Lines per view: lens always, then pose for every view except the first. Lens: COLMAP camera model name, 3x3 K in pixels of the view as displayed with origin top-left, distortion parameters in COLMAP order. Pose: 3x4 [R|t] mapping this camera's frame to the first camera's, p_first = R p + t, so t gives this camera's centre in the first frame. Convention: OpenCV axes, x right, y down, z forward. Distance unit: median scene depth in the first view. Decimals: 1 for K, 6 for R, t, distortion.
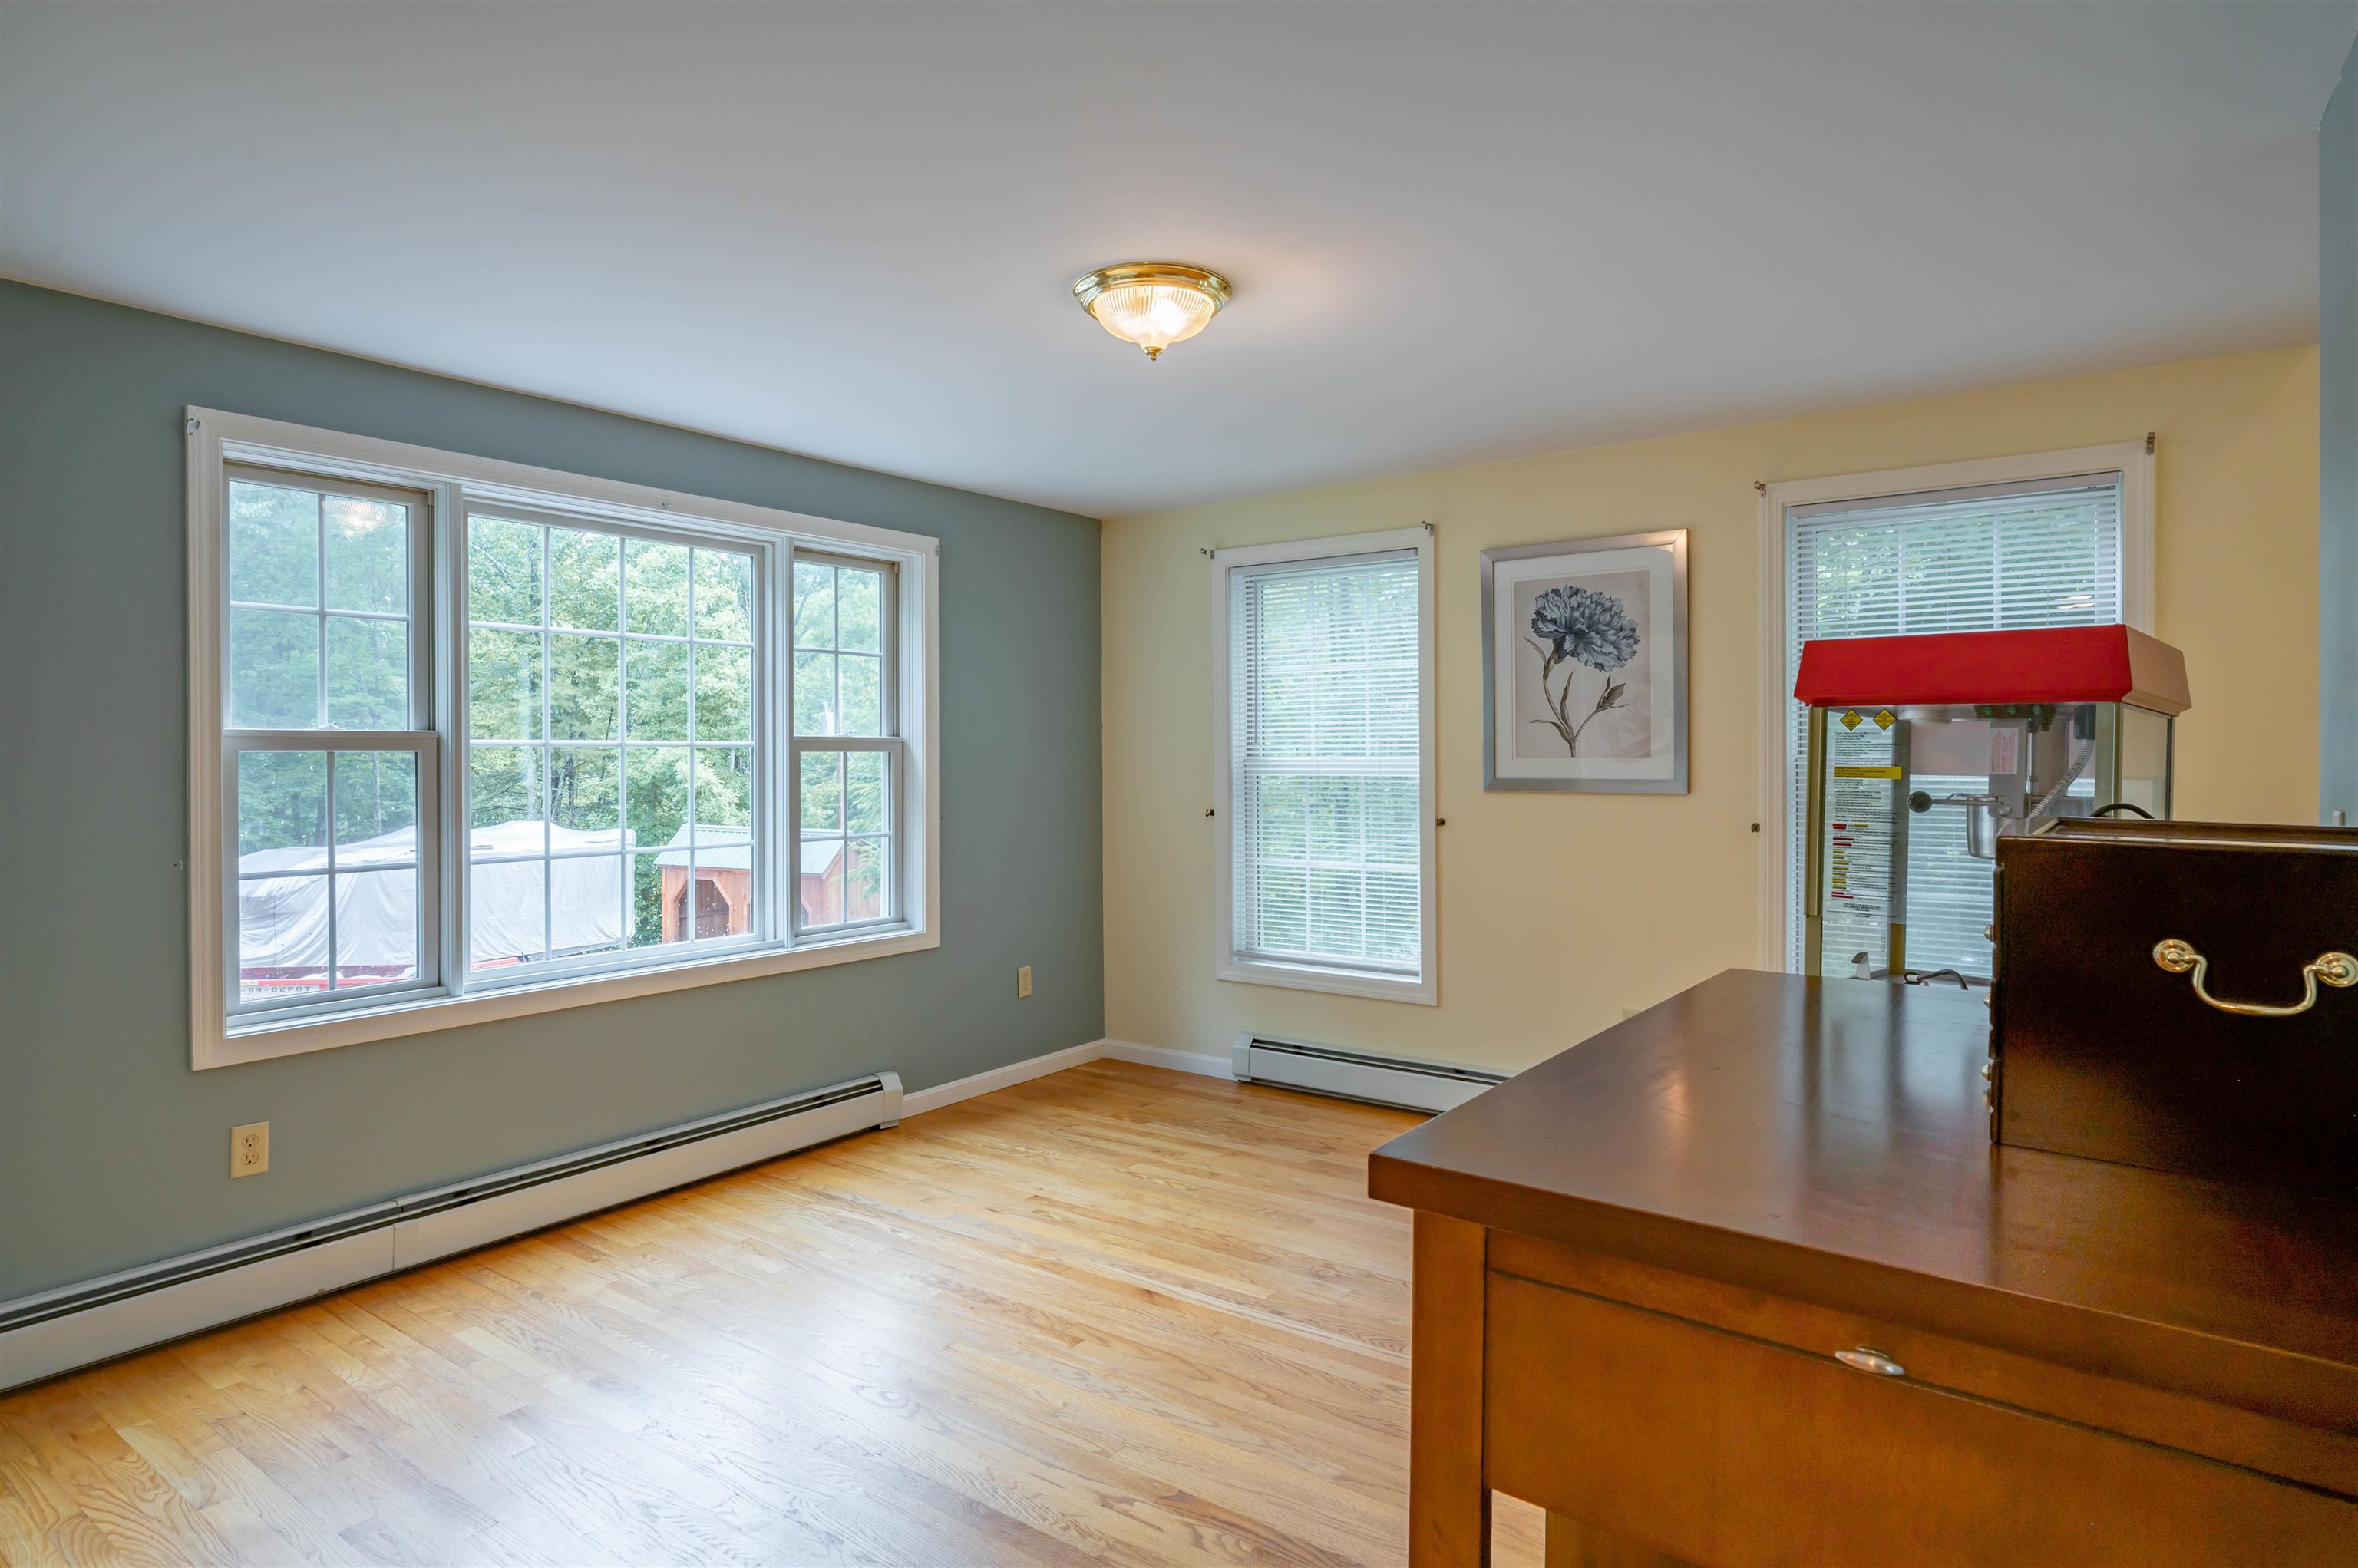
lens RADIAL K [[1269.7, 0, 1176.8], [0, 1269.7, 774.7], [0, 0, 1]] dist [0.002248, 0.001753]
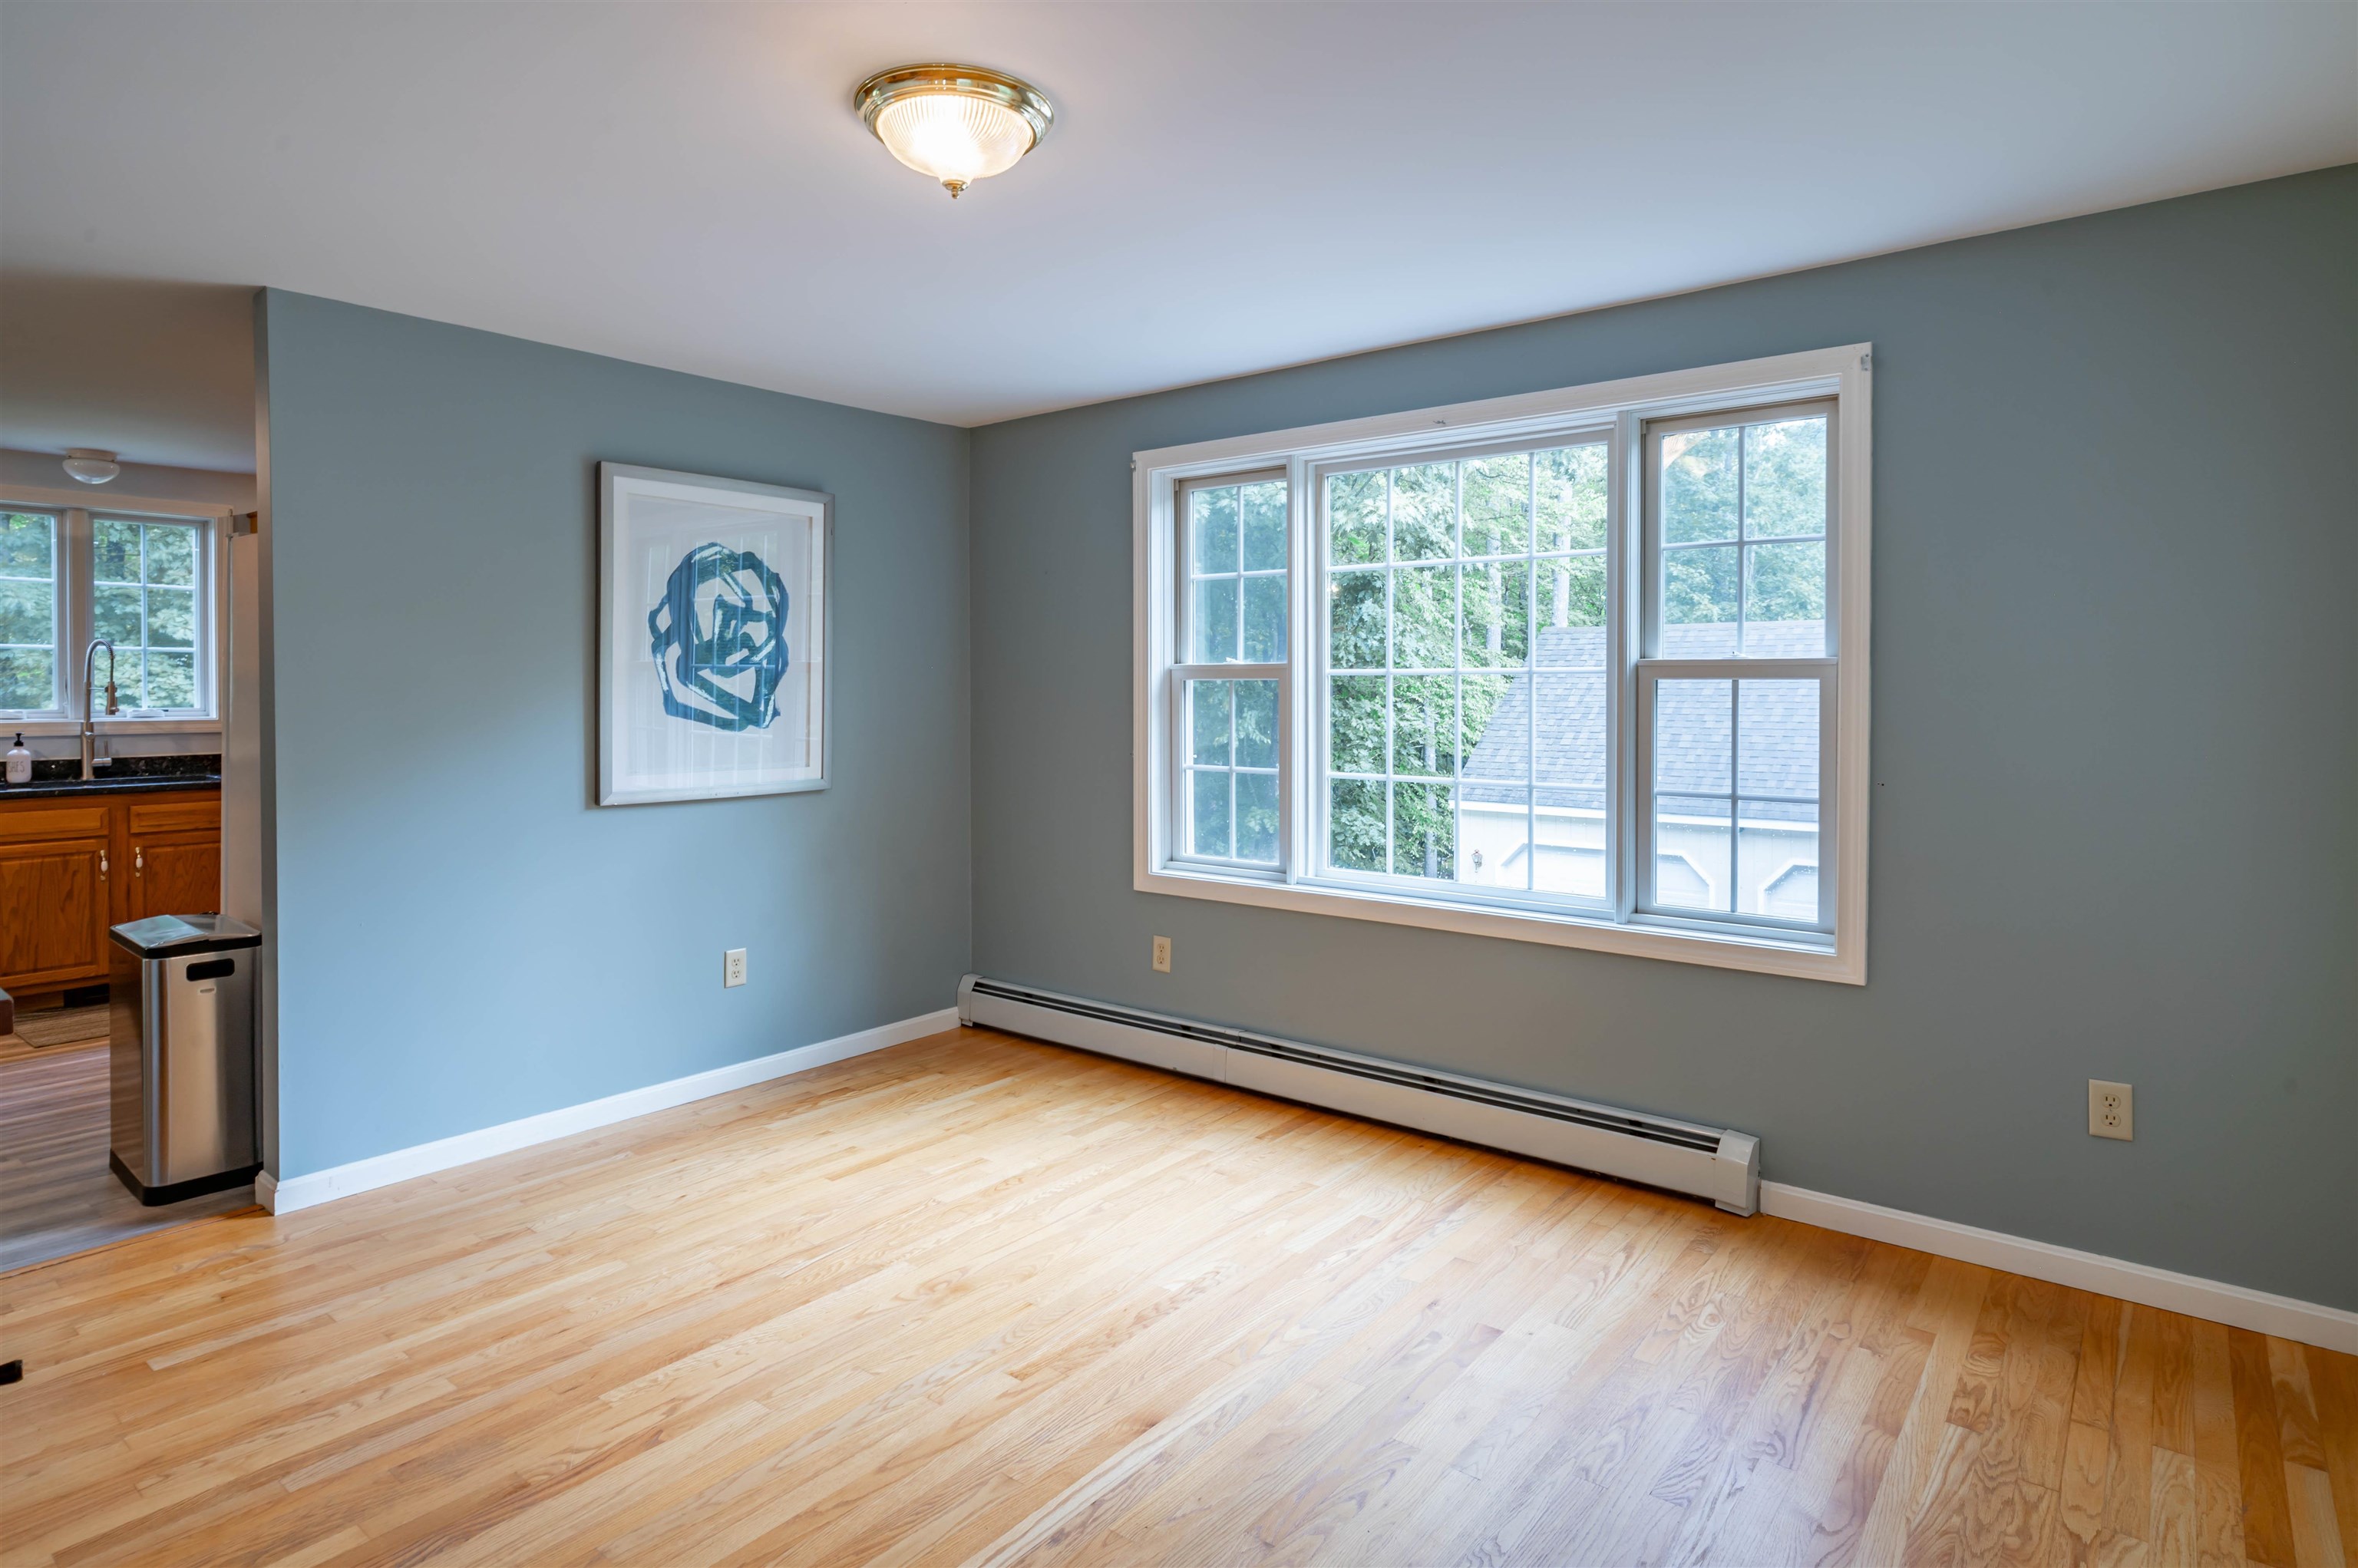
lens RADIAL K [[1252.0, 0, 1180.8], [0, 1252.0, 701.3], [0, 0, 1]] dist [-0.001952, -0.000513]
pose [[-0.027251, 0.015754, -0.999504, 0.583428], [-0.014532, 0.999764, 0.016154, -0.015856], [0.999523, 0.014965, -0.027015, 0.876649]]
